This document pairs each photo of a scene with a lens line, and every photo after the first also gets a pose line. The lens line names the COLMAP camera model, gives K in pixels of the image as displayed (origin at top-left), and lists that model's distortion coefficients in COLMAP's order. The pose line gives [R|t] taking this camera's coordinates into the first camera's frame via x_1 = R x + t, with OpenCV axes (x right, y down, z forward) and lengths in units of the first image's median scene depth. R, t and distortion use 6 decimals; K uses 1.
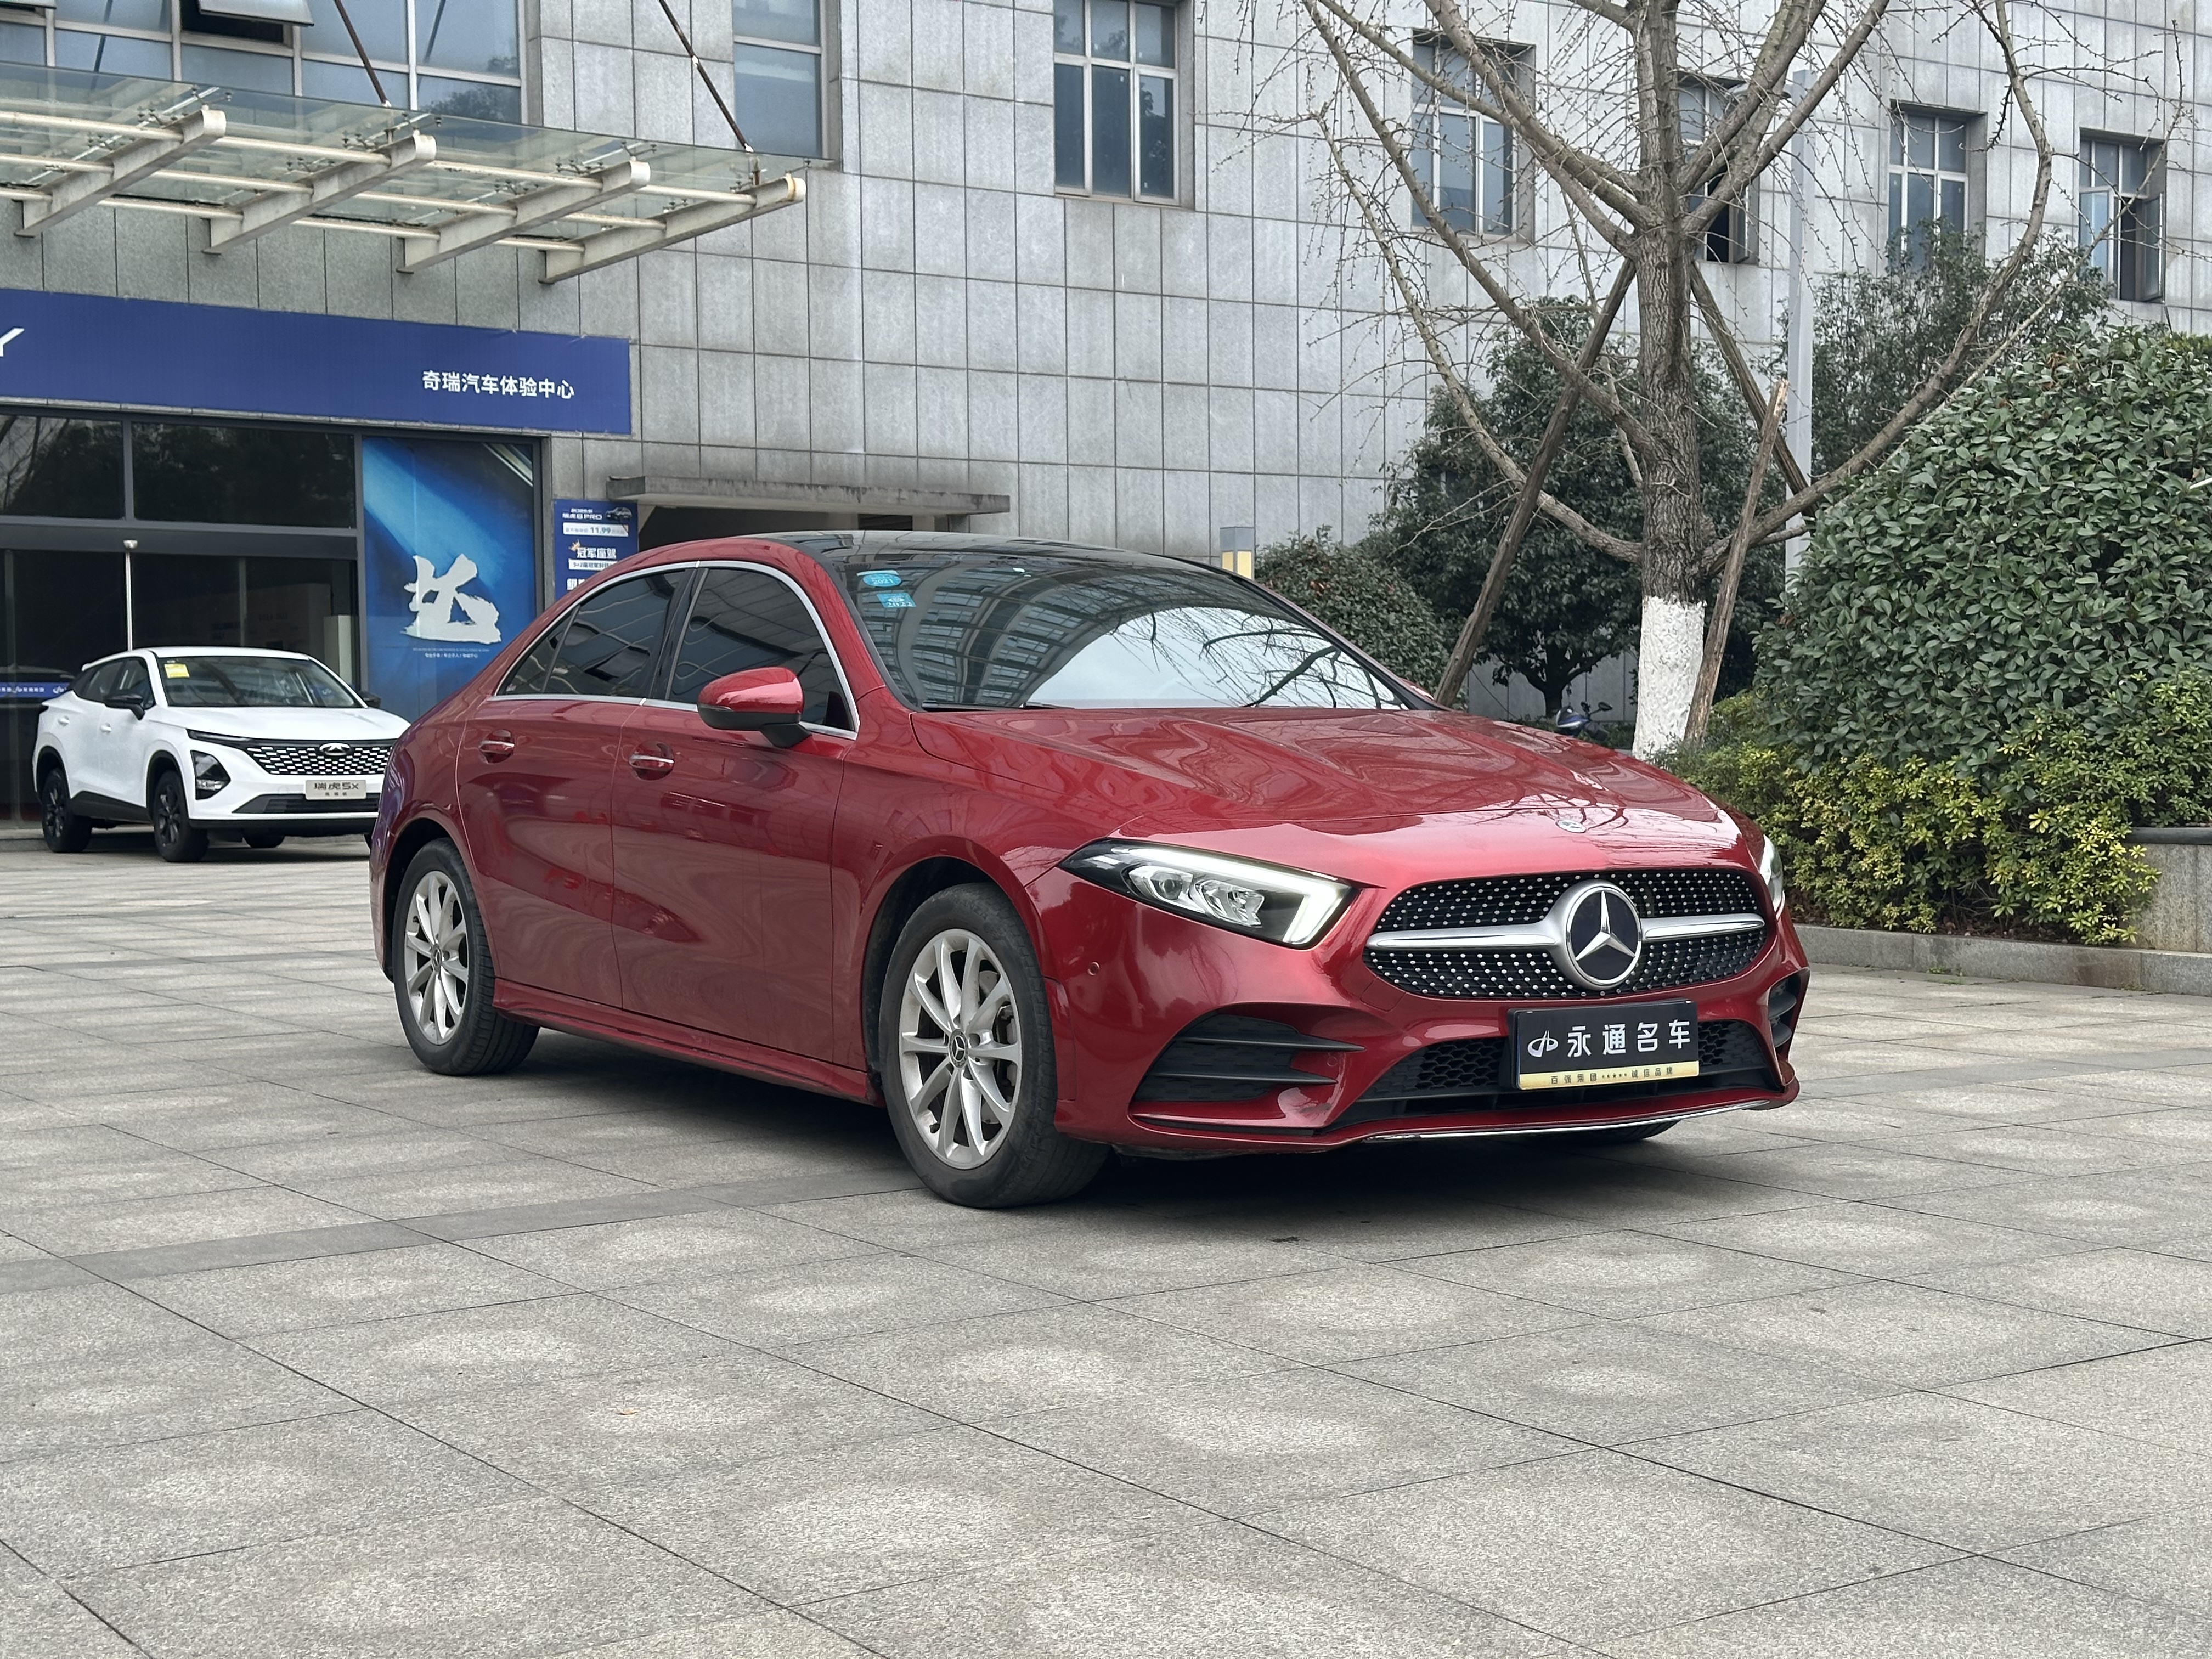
lens RADIAL K [[3416.1, 0, 1092.9], [0, 3416.1, 881.4], [0, 0, 1]] dist [0.183499, 0.000000]
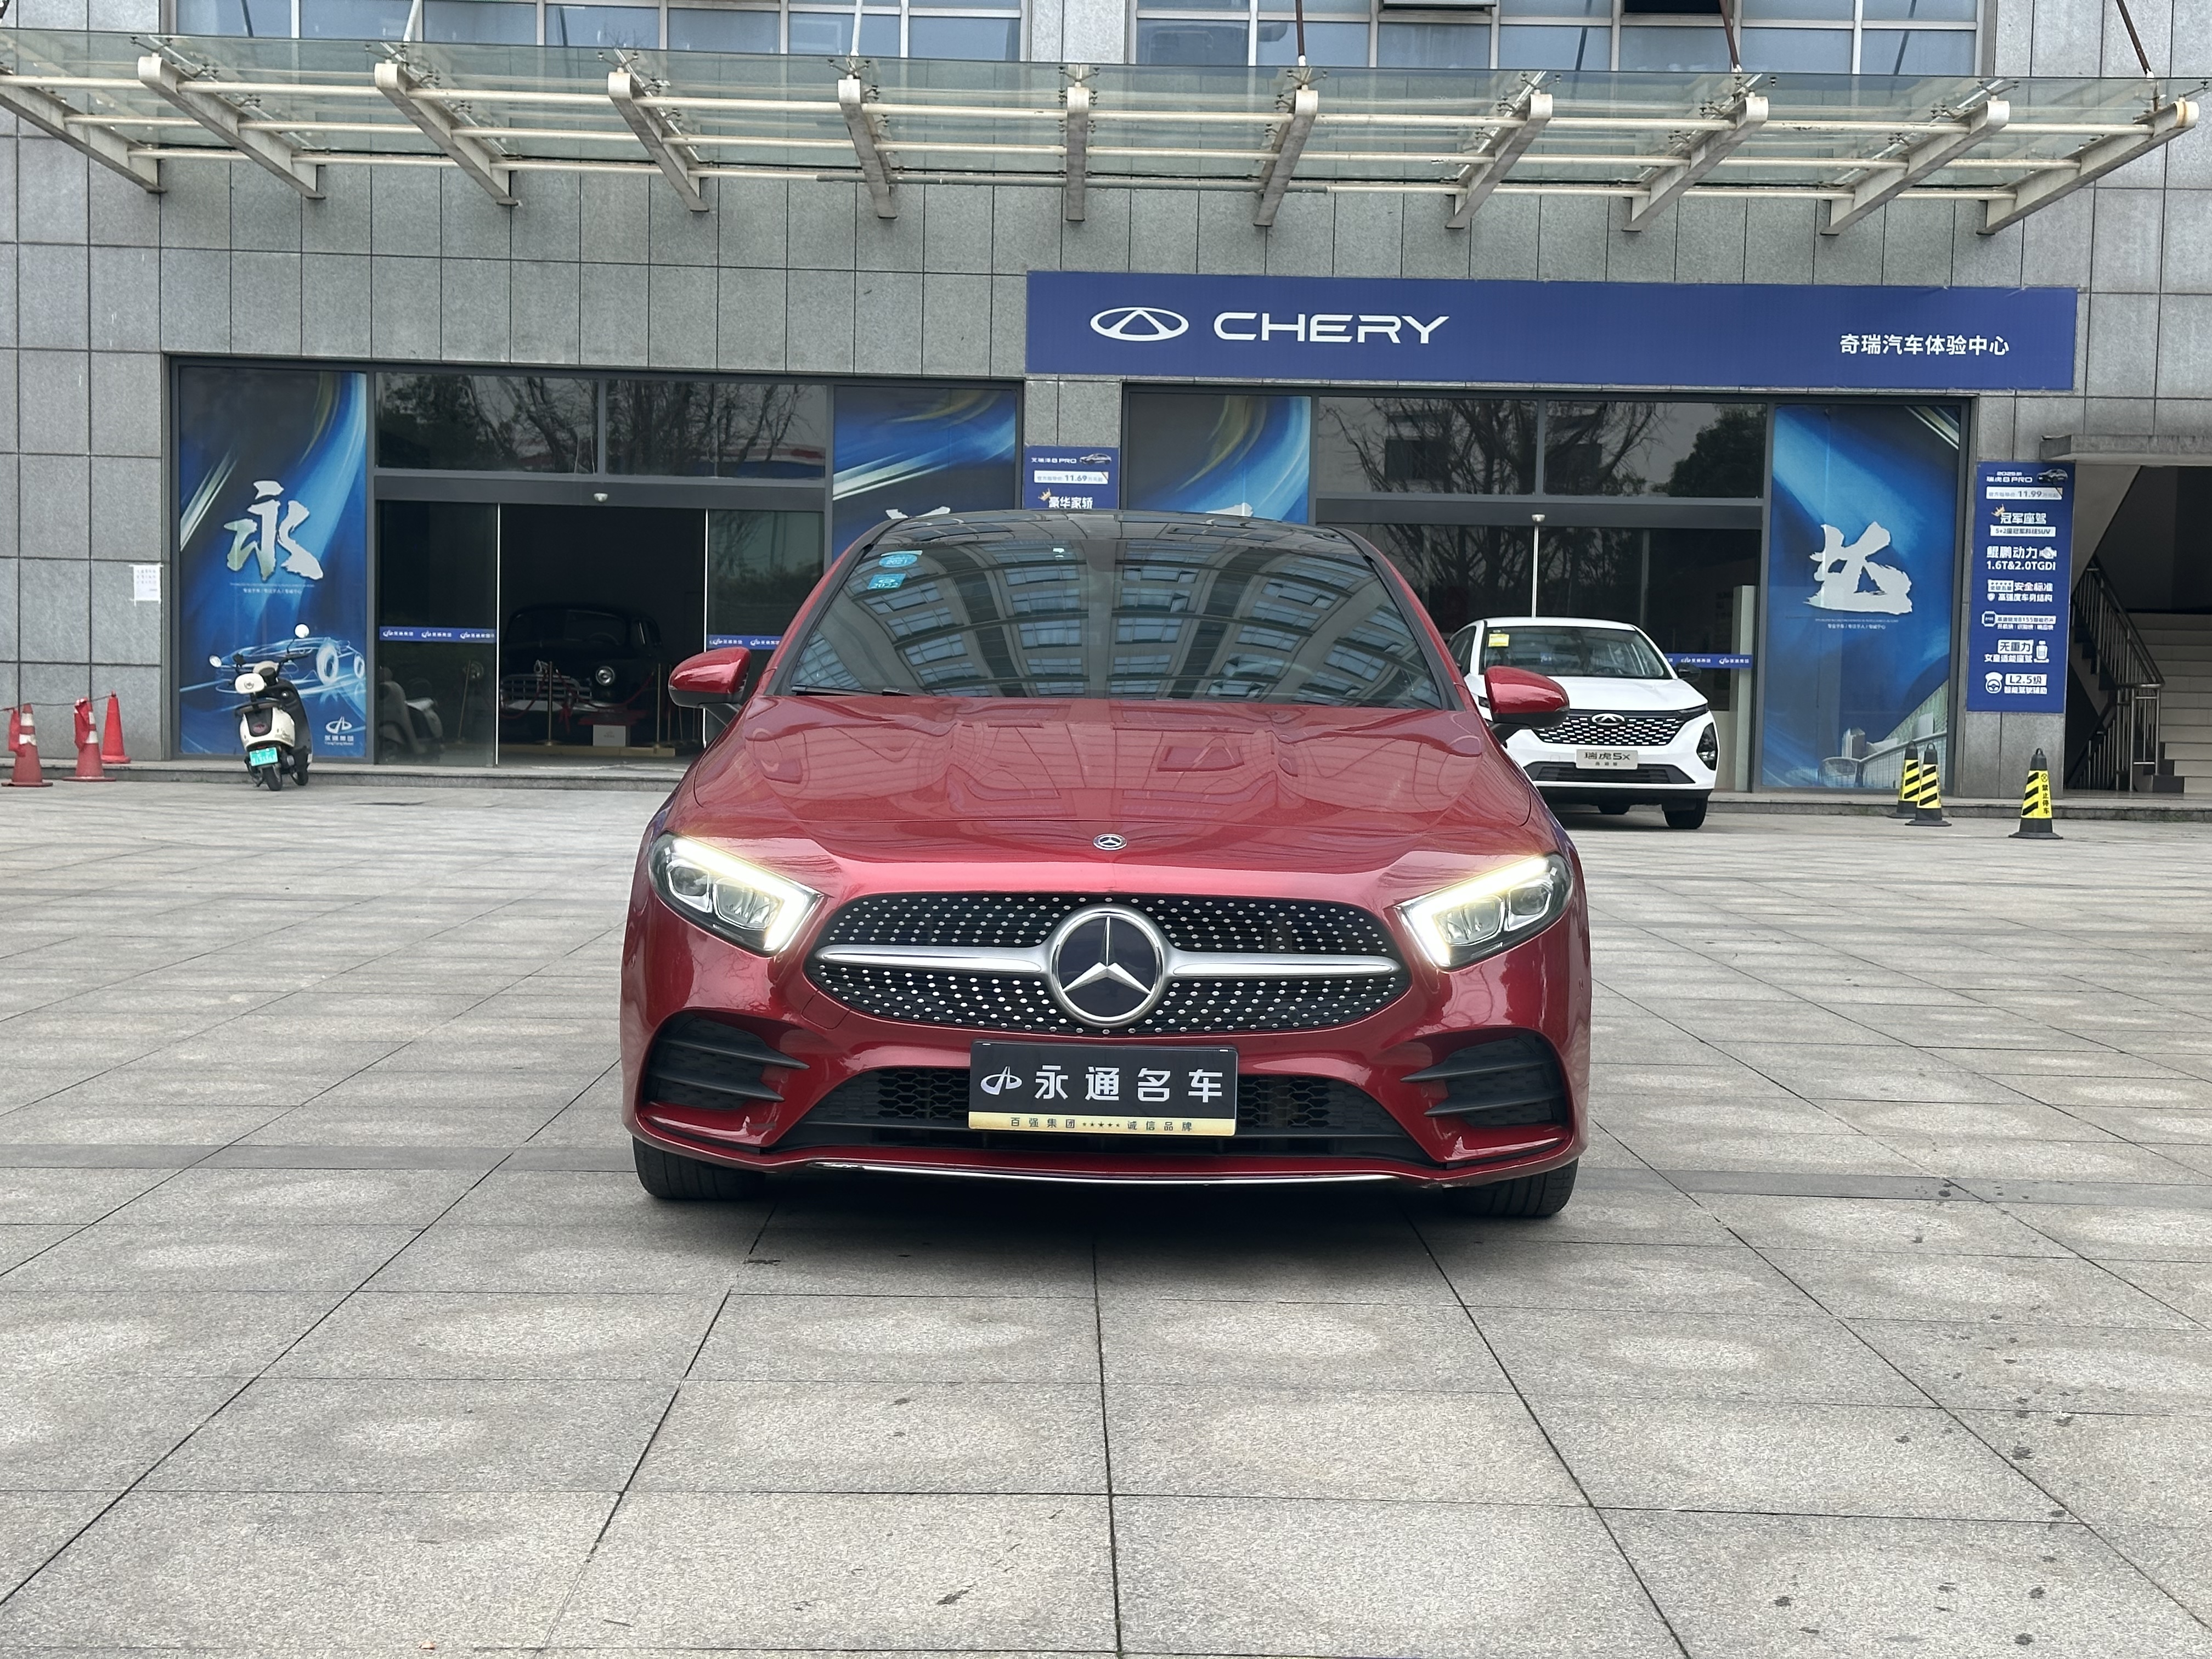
lens RADIAL K [[3416.1, 0, 1100.6], [0, 3416.1, 829.5], [0, 0, 1]] dist [0.183499, 0.000000]
pose [[0.812110, 0.050223, -0.581339, 0.215821], [-0.052557, 0.998535, 0.012846, -0.010193], [0.581133, 0.020121, 0.813560, 0.089508]]
